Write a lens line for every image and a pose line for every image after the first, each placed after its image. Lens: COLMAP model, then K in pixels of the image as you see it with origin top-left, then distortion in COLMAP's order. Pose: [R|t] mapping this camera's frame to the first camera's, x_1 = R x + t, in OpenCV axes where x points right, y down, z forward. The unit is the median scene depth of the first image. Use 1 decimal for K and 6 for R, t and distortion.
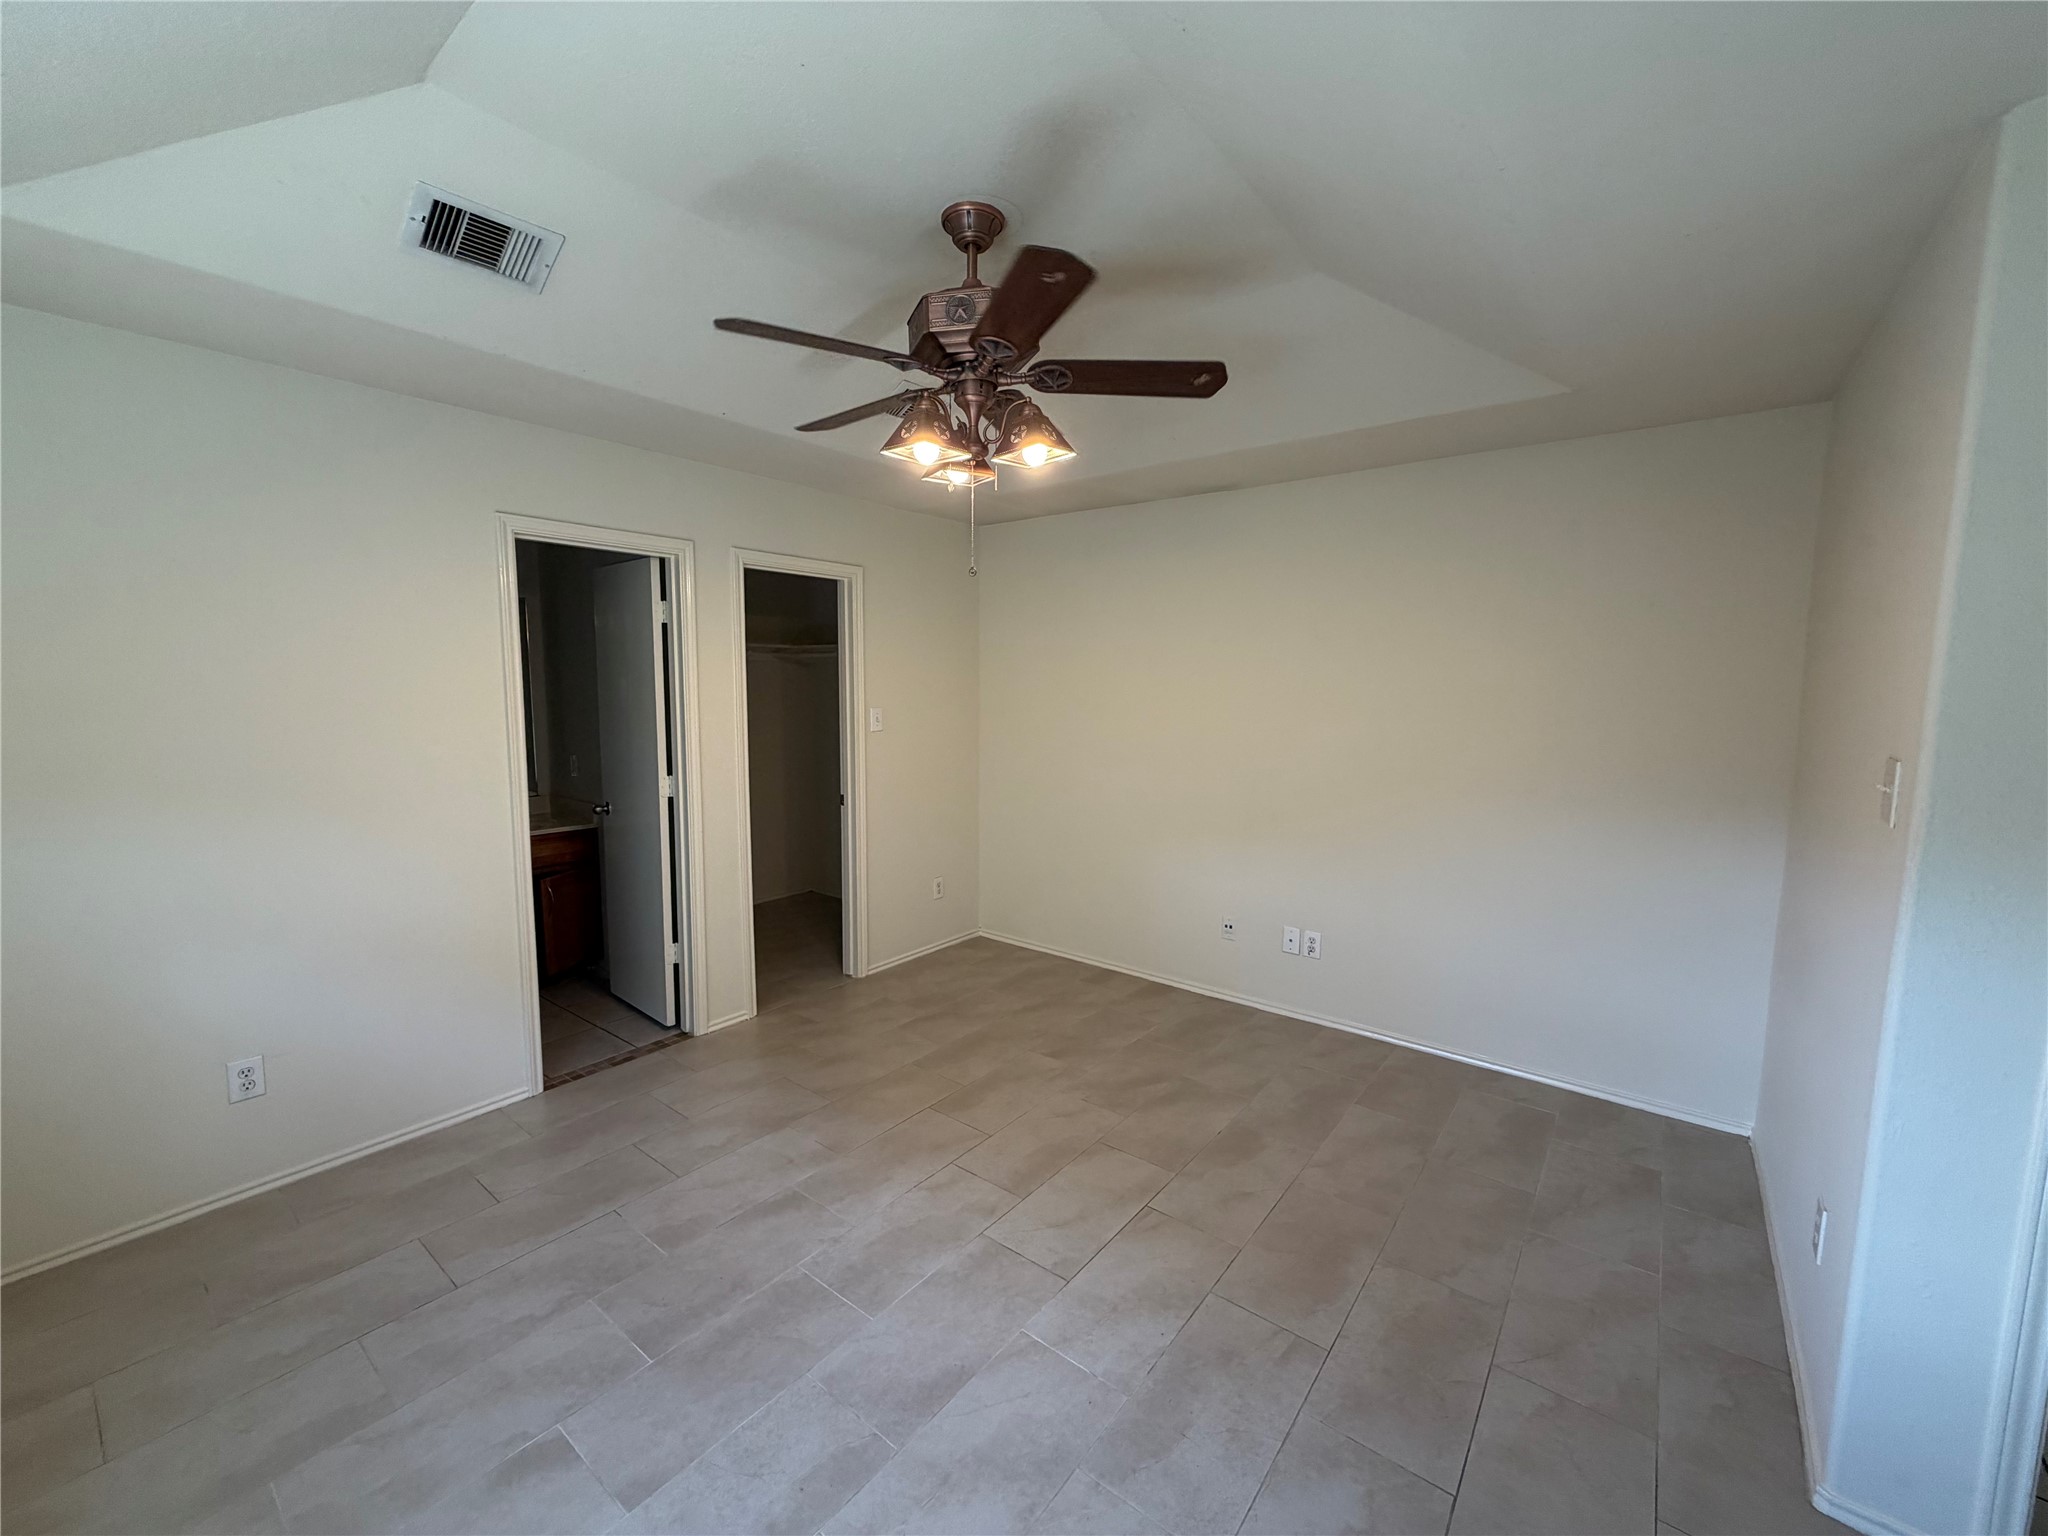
lens RADIAL K [[817.0, 0, 1021.5], [0, 817.0, 767.9], [0, 0, 1]] dist [0.001484, -0.000308]
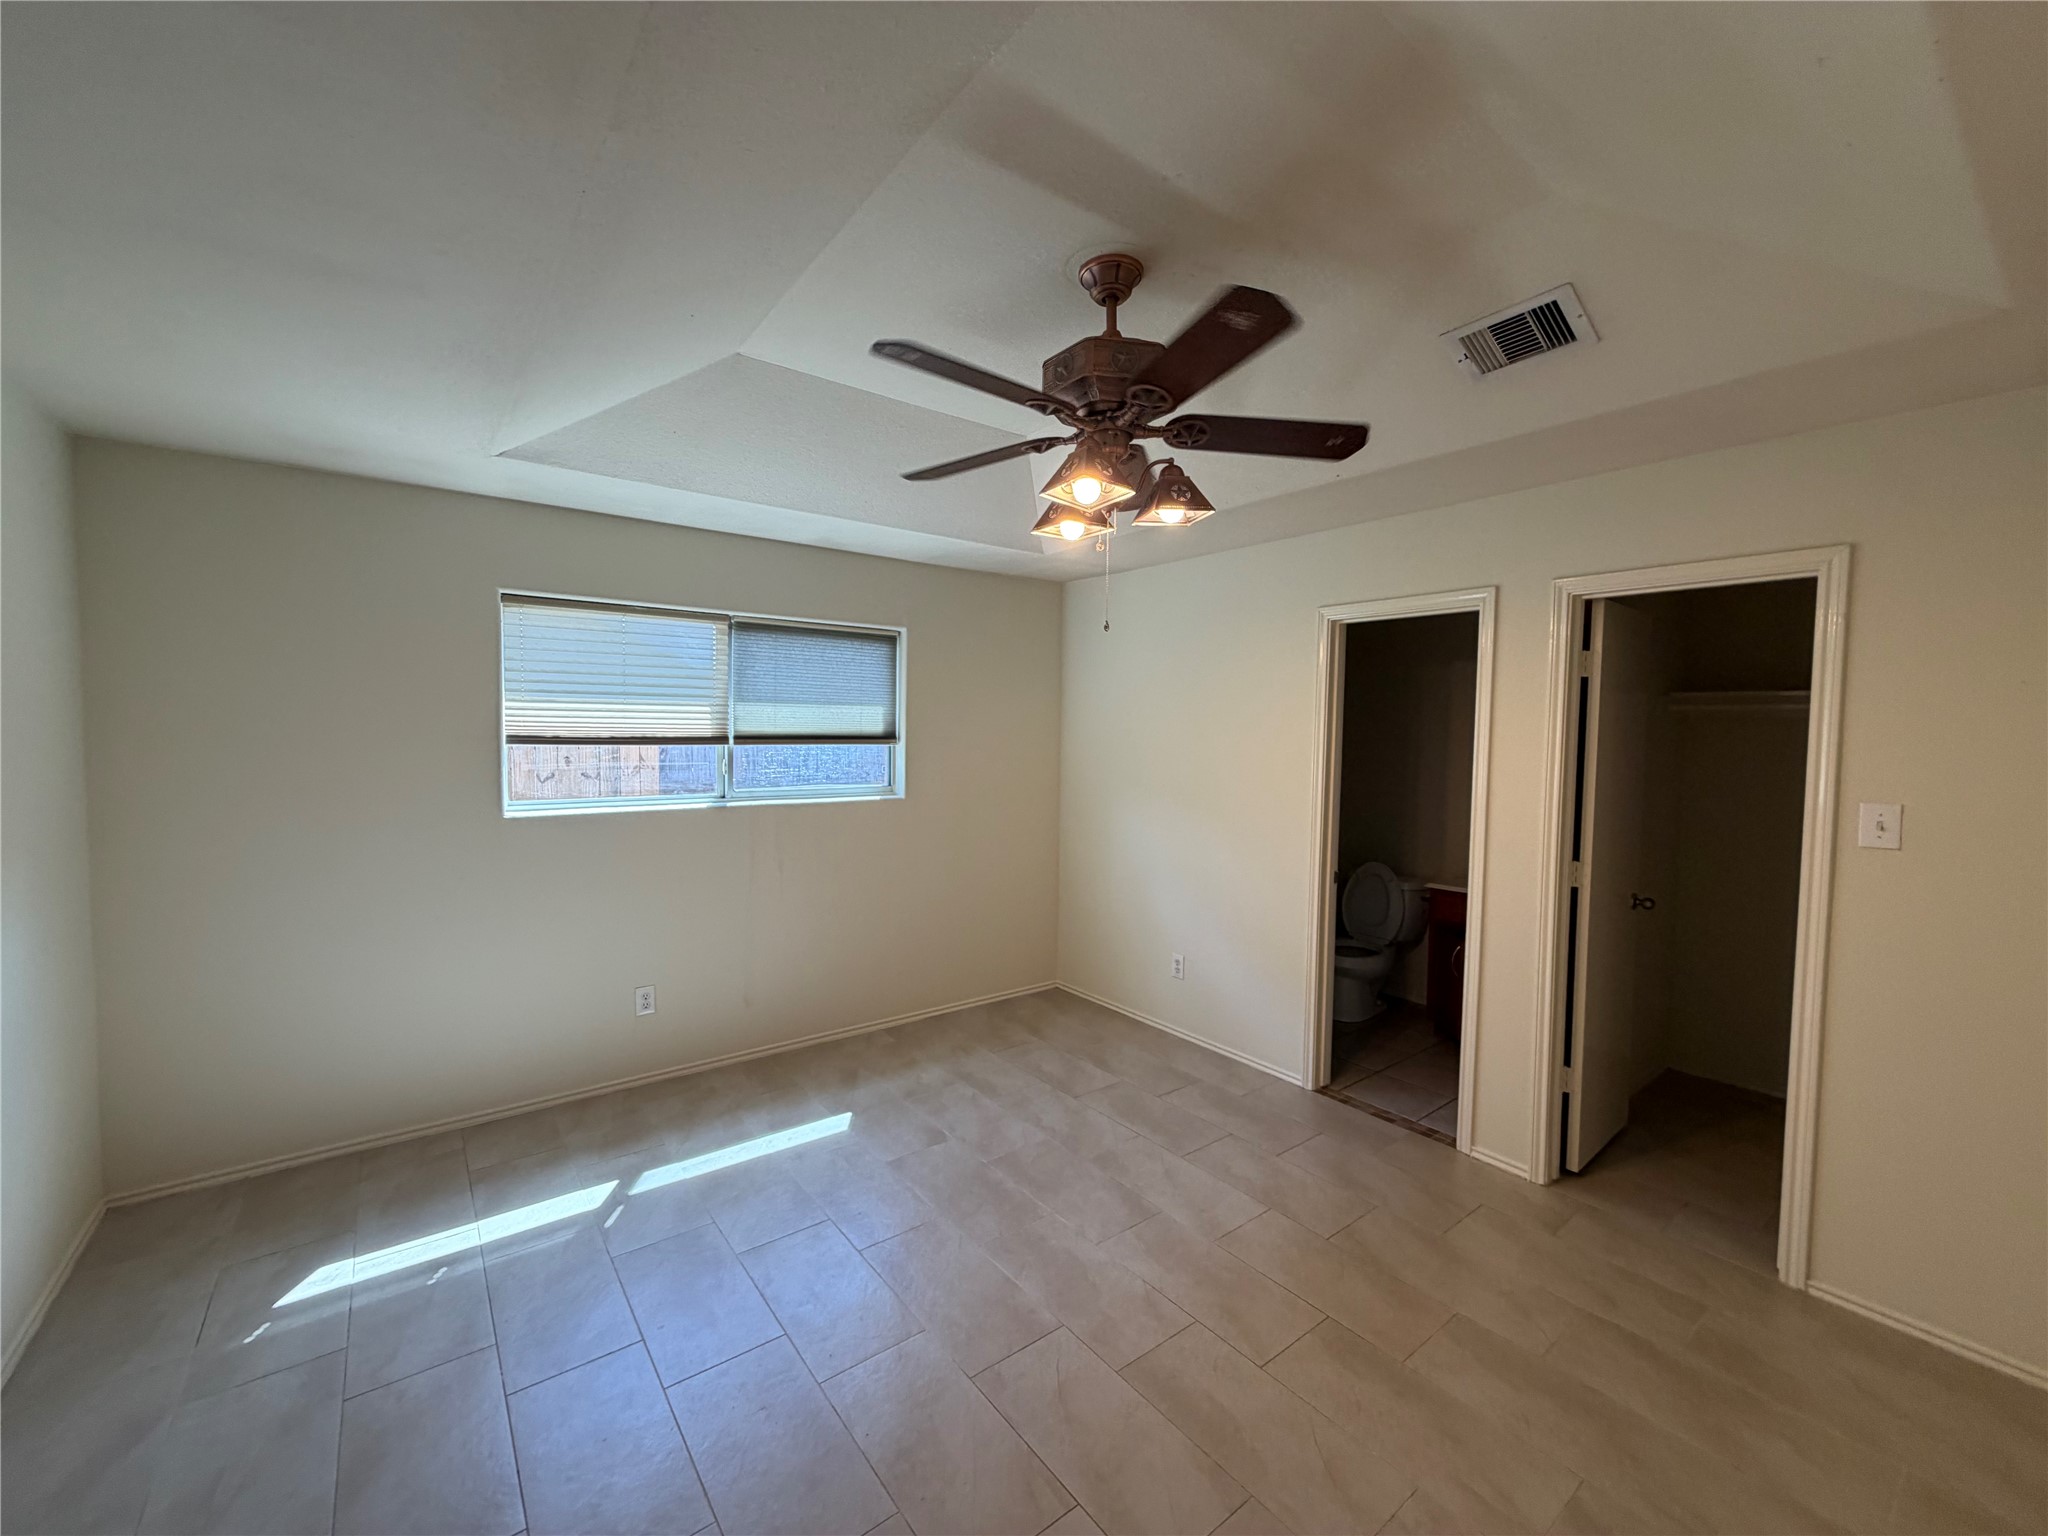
lens RADIAL K [[817.0, 0, 1021.5], [0, 817.0, 767.9], [0, 0, 1]] dist [0.001484, -0.000308]
pose [[-0.244097, 0.034390, -0.969141, 0.784170], [-0.122776, 0.990233, 0.066062, -0.108384], [0.961947, 0.135113, -0.237491, 1.007987]]
